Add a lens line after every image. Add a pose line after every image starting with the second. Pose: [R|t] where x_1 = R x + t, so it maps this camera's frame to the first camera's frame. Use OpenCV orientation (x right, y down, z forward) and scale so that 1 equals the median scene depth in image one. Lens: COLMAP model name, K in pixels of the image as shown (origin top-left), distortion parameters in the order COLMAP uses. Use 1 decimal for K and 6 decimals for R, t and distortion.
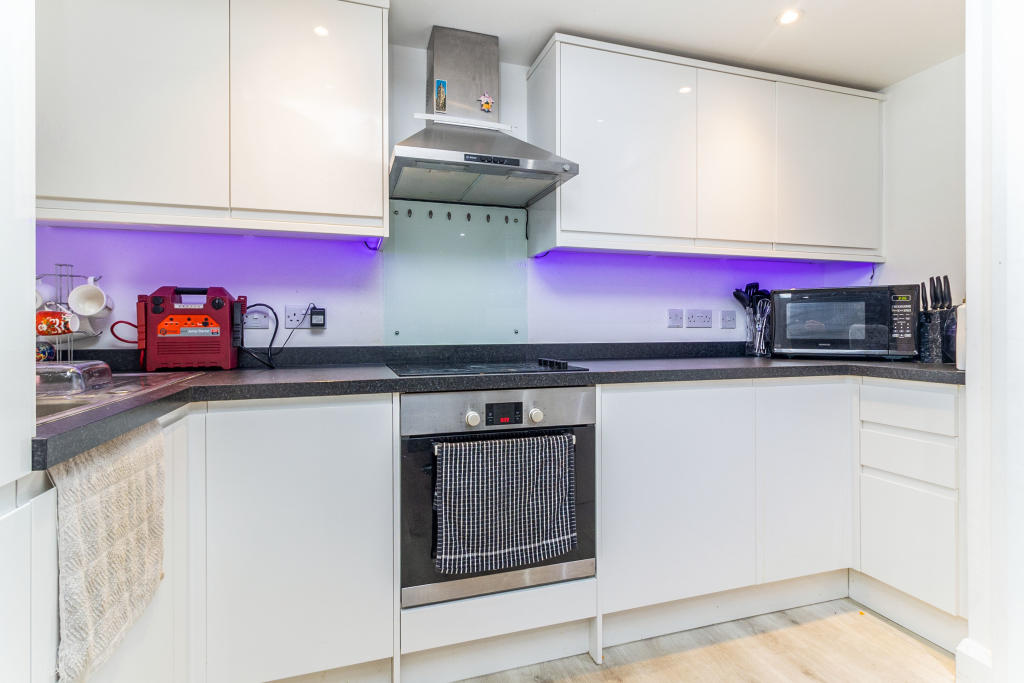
lens RADIAL K [[491.0, 0, 490.8], [0, 491.0, 333.2], [0, 0, 1]] dist [0.004751, -0.001519]
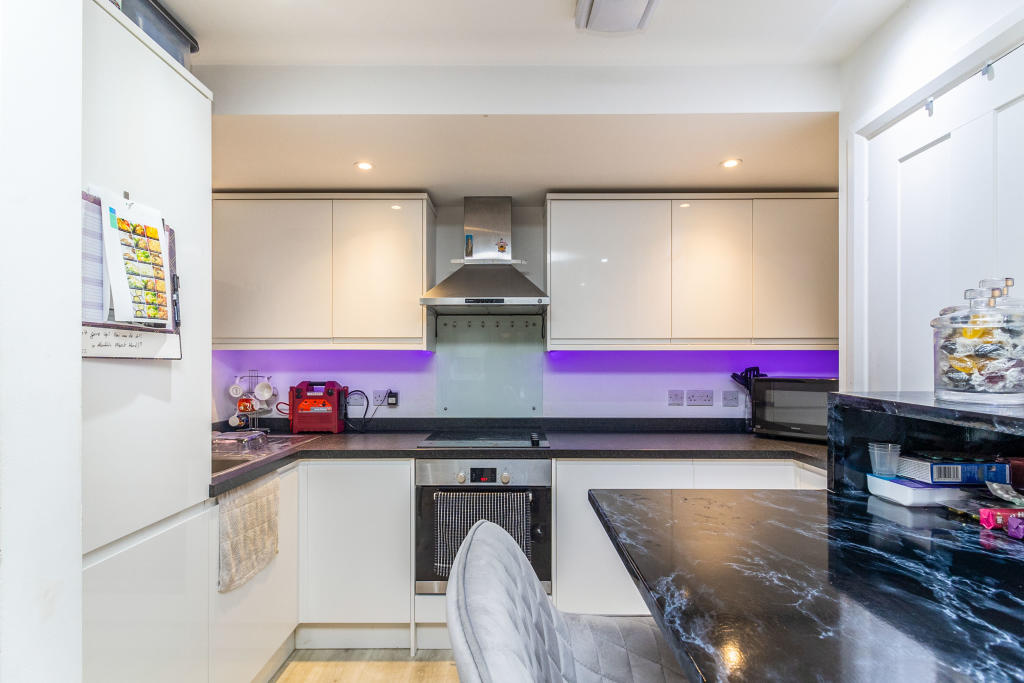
lens RADIAL K [[491.0, 0, 511.7], [0, 491.0, 360.6], [0, 0, 1]] dist [0.004751, -0.001519]
pose [[0.952870, 0.001770, -0.303374, 0.512423], [-0.003143, 0.999987, -0.004038, -0.163550], [0.303363, 0.004802, 0.952863, -0.365519]]
